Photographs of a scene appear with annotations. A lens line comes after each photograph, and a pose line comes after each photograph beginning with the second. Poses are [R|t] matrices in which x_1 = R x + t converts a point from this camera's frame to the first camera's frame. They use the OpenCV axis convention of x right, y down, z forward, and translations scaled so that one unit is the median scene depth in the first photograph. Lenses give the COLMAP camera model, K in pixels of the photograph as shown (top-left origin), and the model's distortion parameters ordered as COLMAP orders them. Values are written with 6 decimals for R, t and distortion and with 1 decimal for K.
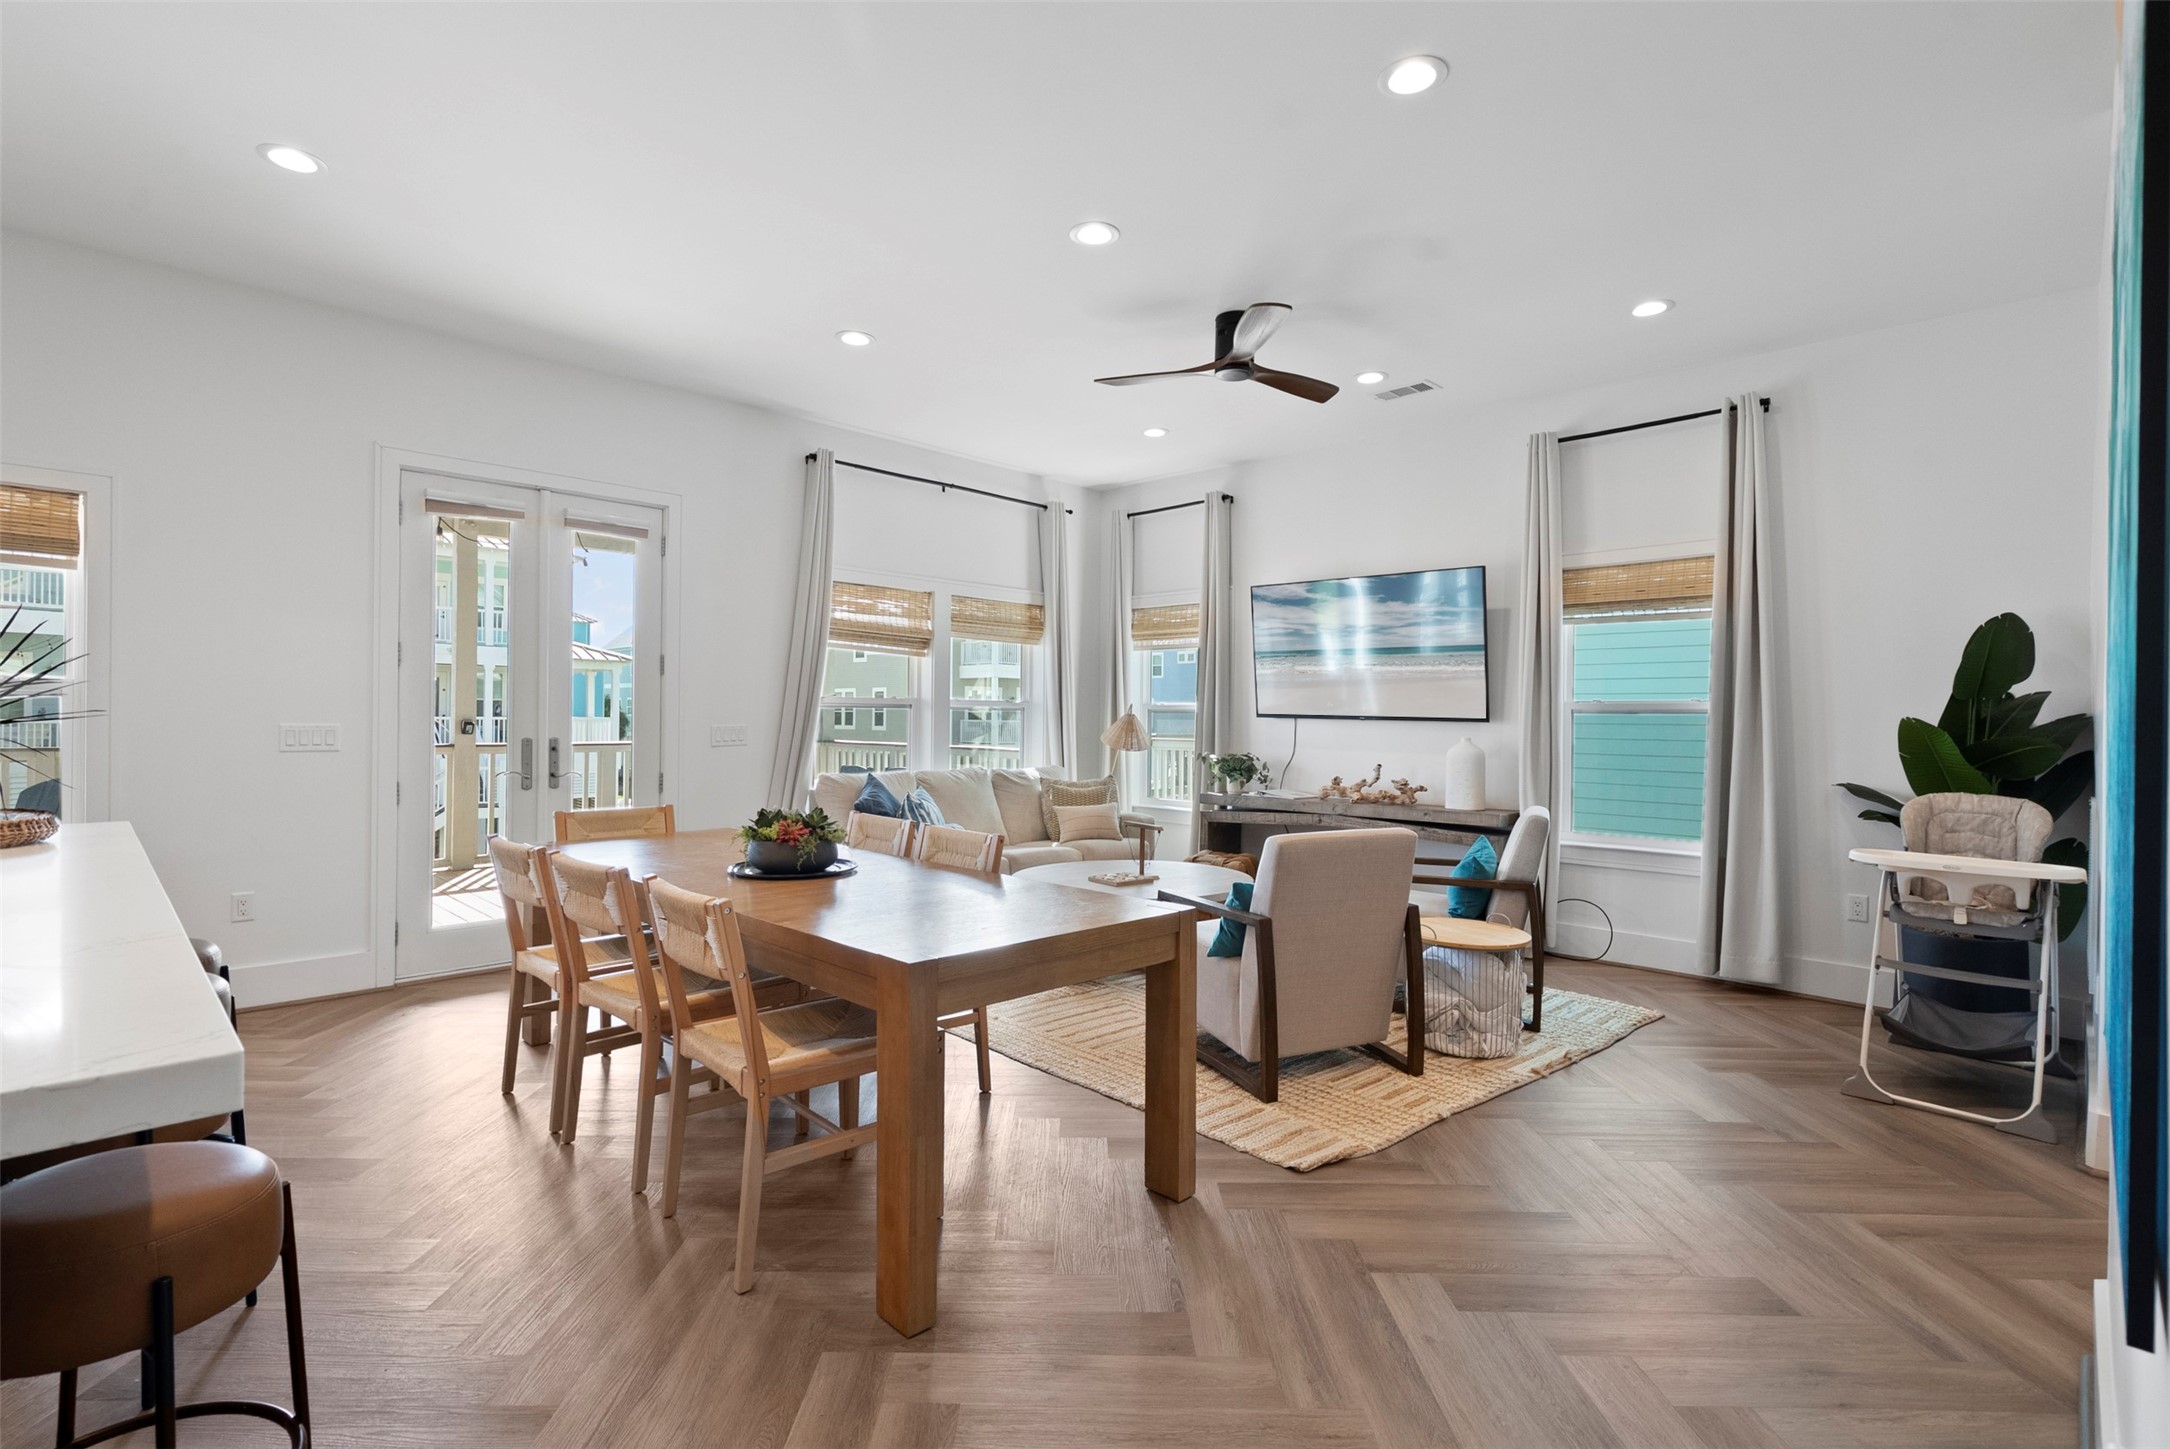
lens RADIAL K [[1008.6, 0, 1052.9], [0, 1008.6, 710.9], [0, 0, 1]] dist [-0.007997, 0.002064]
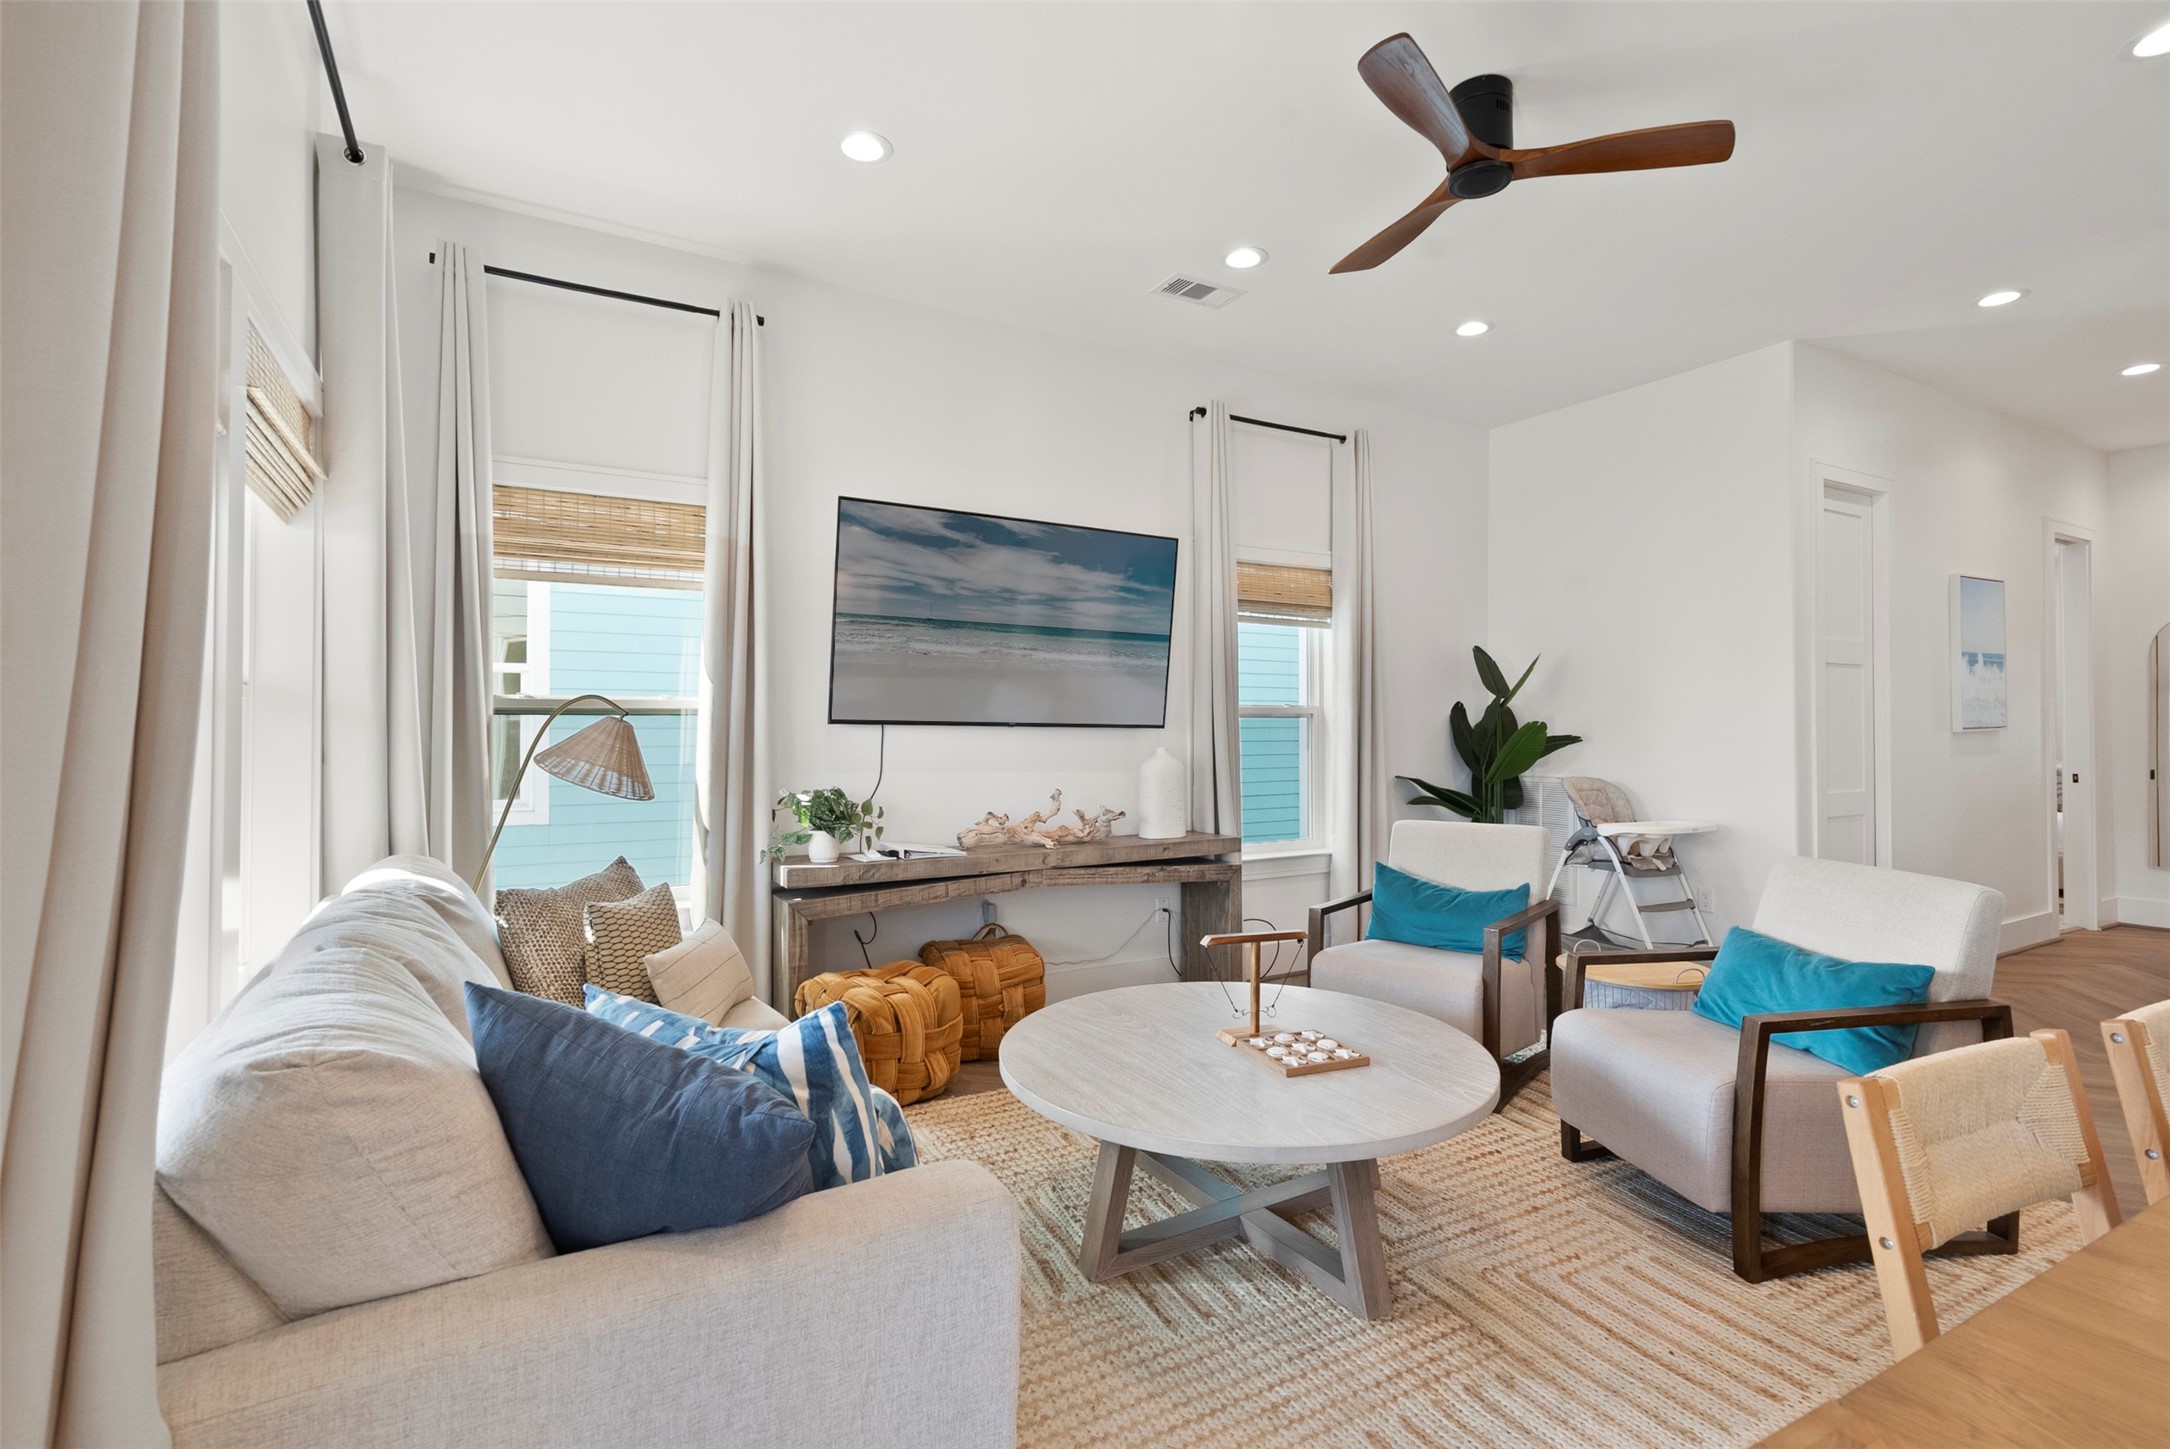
lens RADIAL K [[1008.6, 0, 1072.7], [0, 1008.6, 720.3], [0, 0, 1]] dist [-0.007997, 0.002064]
pose [[0.253316, -0.003331, 0.967378, -0.347919], [-0.004016, 0.999982, 0.004495, 0.000847], [-0.967375, -0.005024, 0.253298, 0.775230]]
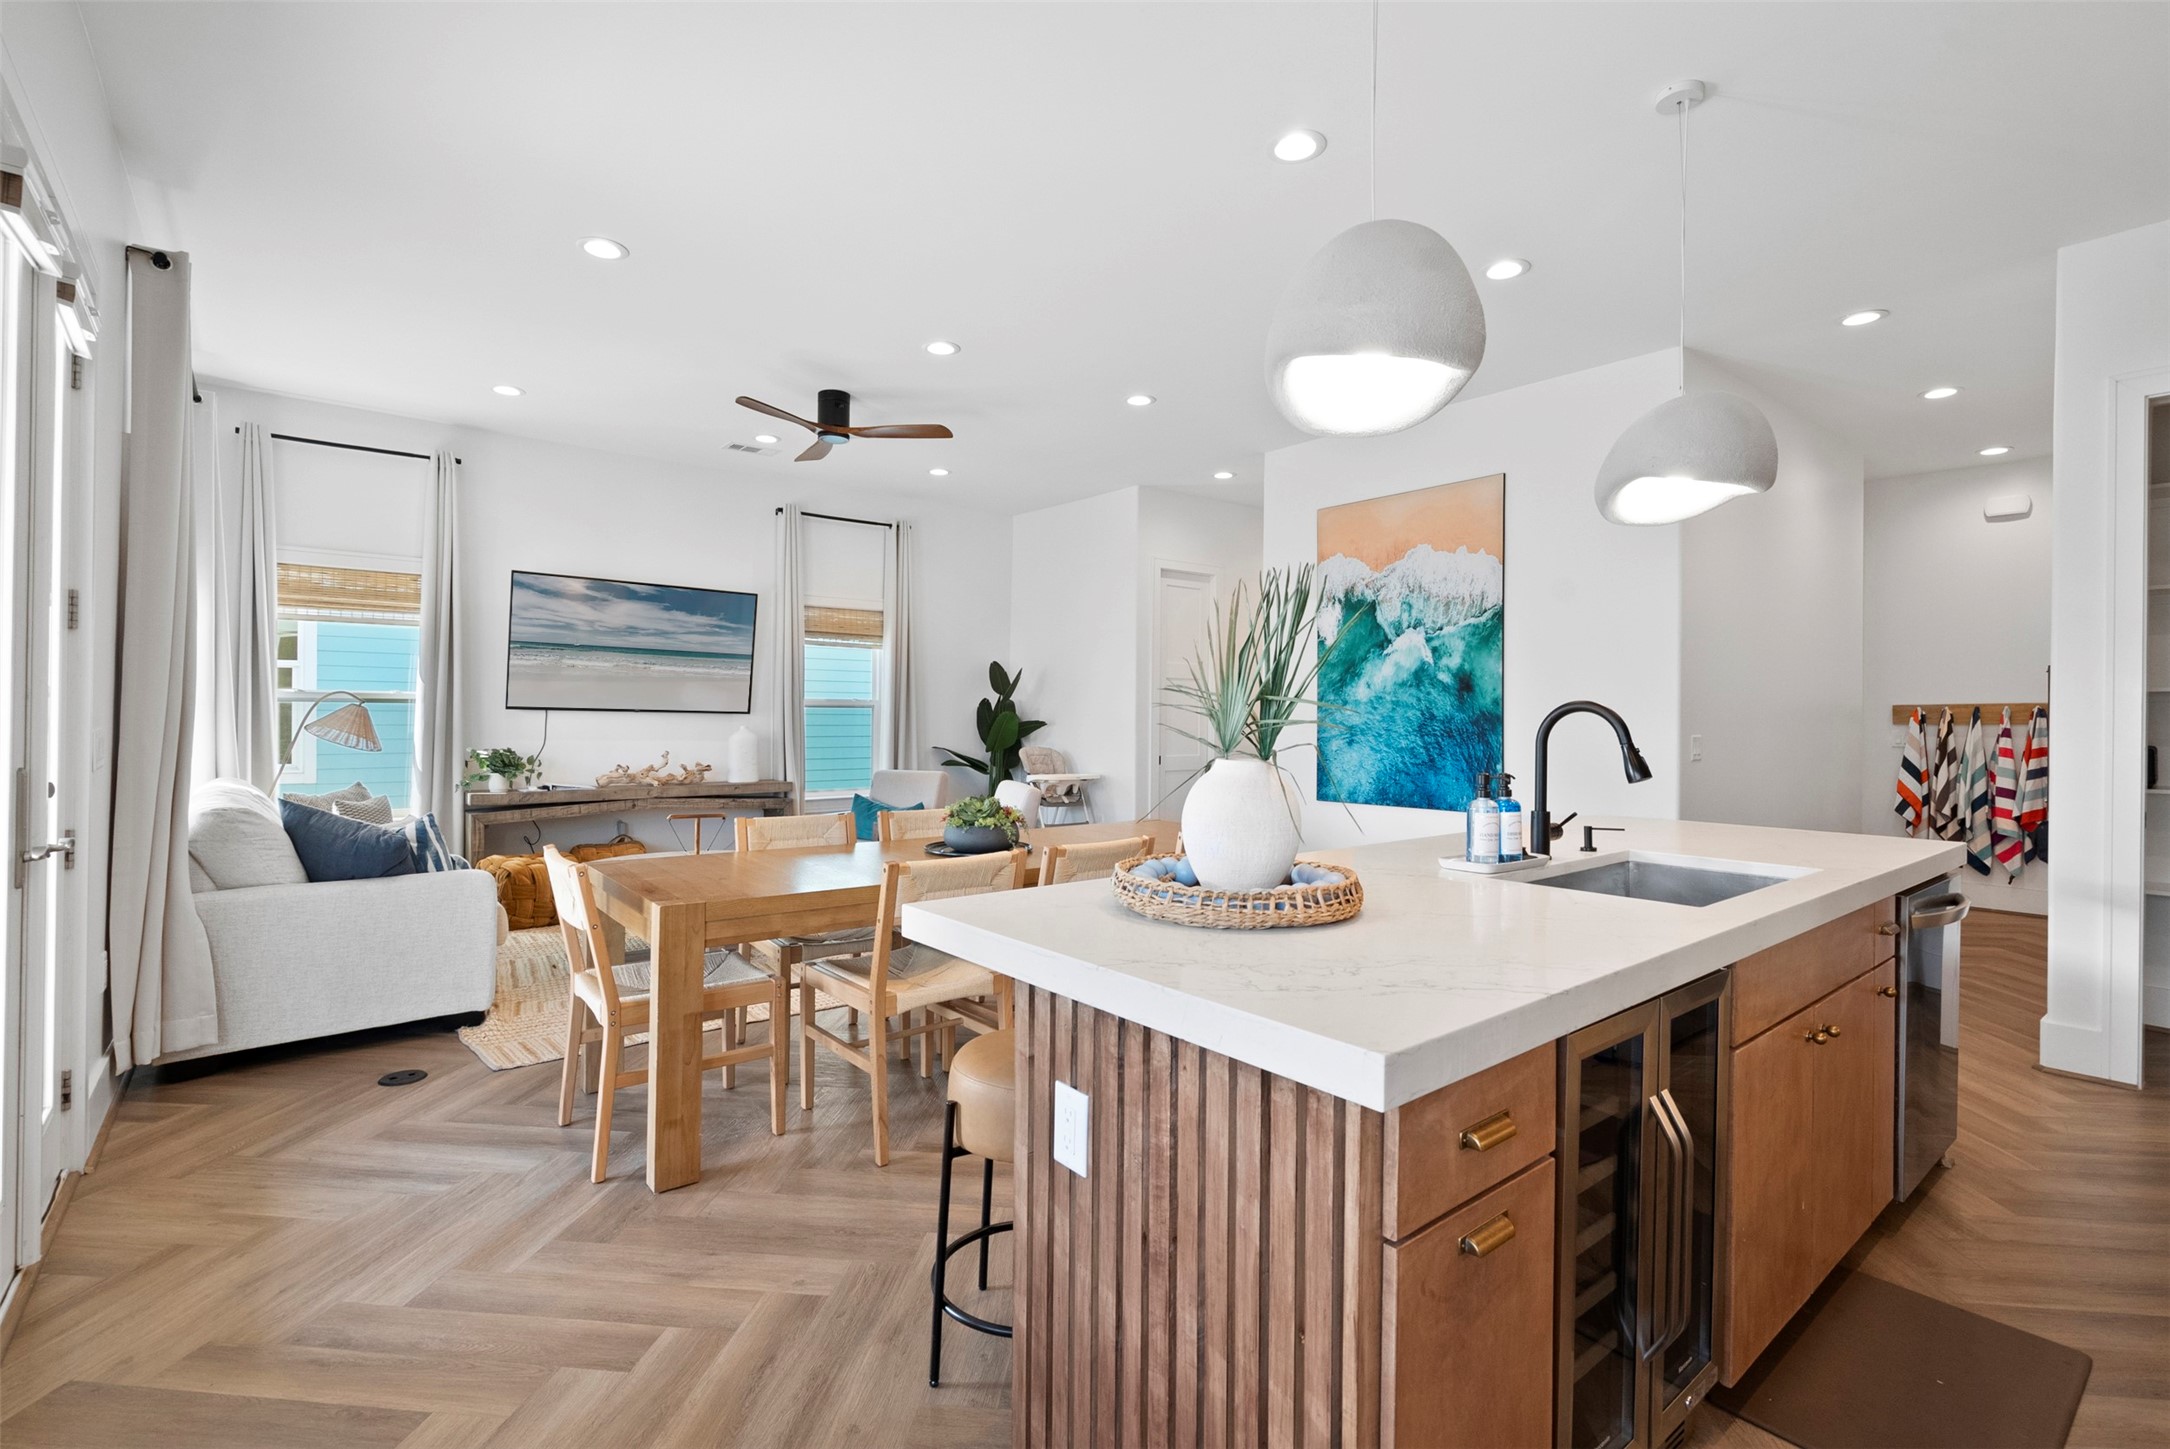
lens RADIAL K [[1008.6, 0, 1081.2], [0, 1008.6, 722.9], [0, 0, 1]] dist [-0.007997, 0.002064]
pose [[0.088359, -0.015530, 0.995968, -0.739799], [-0.014184, 0.999757, 0.016847, -0.004806], [-0.995988, -0.015615, 0.088117, 0.413353]]
